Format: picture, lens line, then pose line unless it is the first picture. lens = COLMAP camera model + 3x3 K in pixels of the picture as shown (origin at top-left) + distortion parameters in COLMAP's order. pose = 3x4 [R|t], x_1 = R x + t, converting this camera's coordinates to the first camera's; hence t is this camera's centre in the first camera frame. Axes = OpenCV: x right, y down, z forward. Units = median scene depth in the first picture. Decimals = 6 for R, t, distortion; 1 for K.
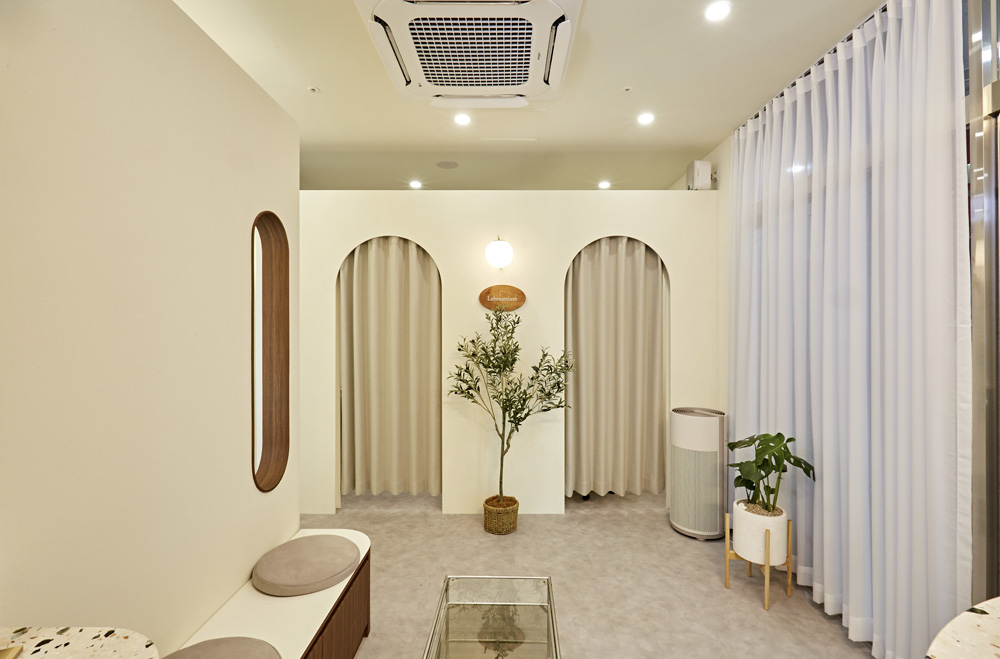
lens RADIAL K [[474.3, 0, 501.3], [0, 474.3, 324.7], [0, 0, 1]] dist [0.001401, 0.000174]
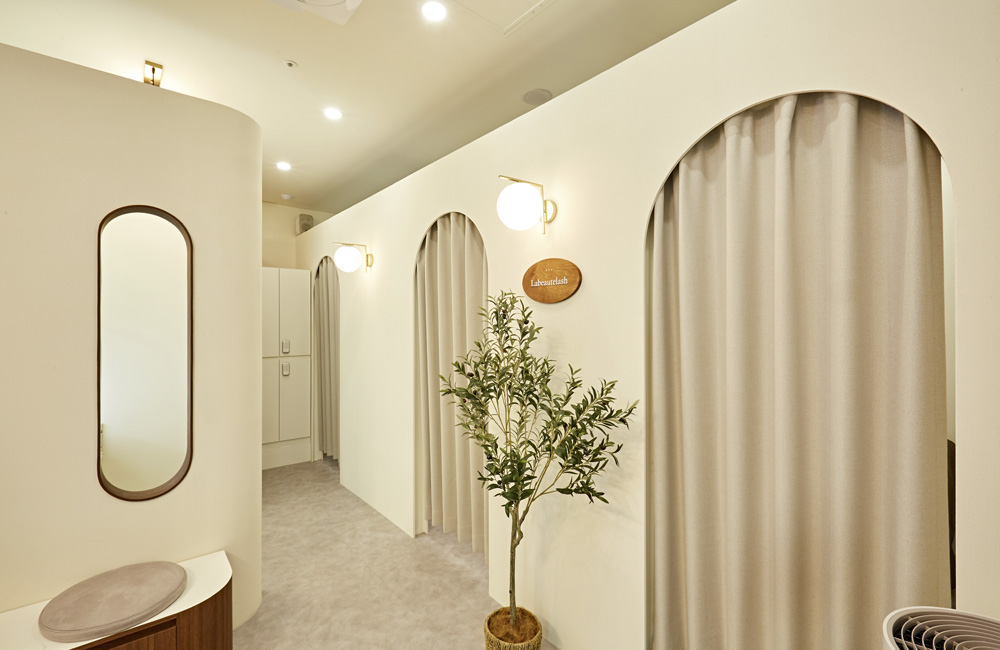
lens RADIAL K [[432.6, 0, 496.5], [0, 432.6, 326.9], [0, 0, 1]] dist [-0.003546, -0.000046]
pose [[0.646702, -0.001213, -0.762742, 0.375618], [-0.007985, 0.999933, -0.008360, 0.007095], [0.762701, 0.011497, 0.646649, 0.598020]]
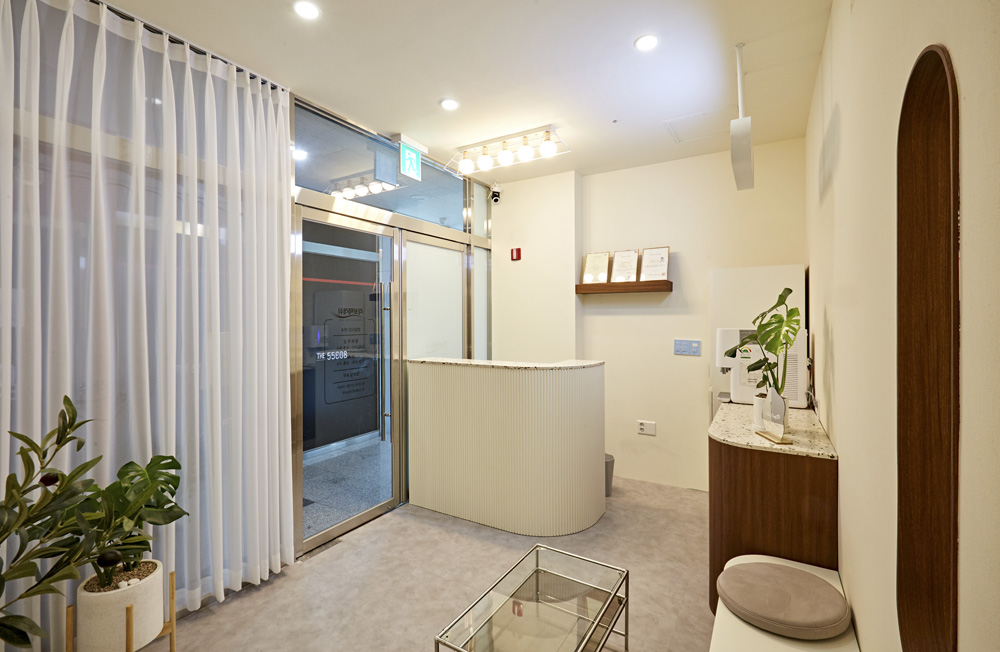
lens RADIAL K [[444.0, 0, 499.1], [0, 444.0, 320.0], [0, 0, 1]] dist [-0.002197, -0.000187]
pose [[-0.854064, 0.001143, 0.520167, -0.226411], [0.011305, 0.999802, 0.016365, -0.002533], [-0.520045, 0.019857, -0.853908, 0.933925]]
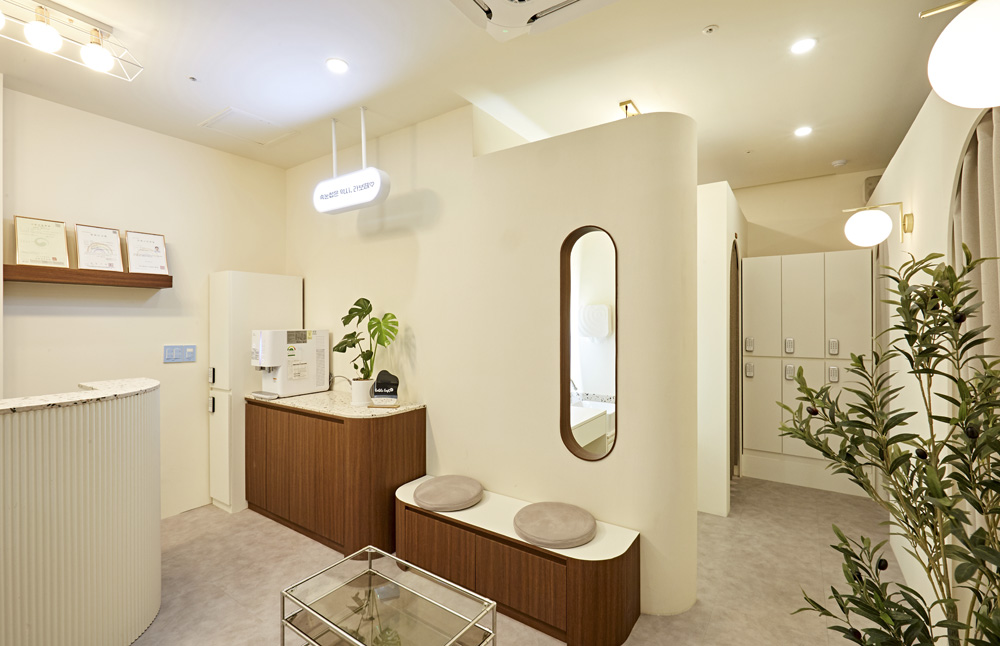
lens RADIAL K [[438.7, 0, 500.0], [0, 438.7, 323.0], [0, 0, 1]] dist [0.000648, -0.000473]
pose [[-0.558702, 0.001672, -0.829367, 0.330416], [-0.013427, 0.999849, 0.011061, 0.001147], [0.829260, 0.017315, -0.558595, 0.872145]]
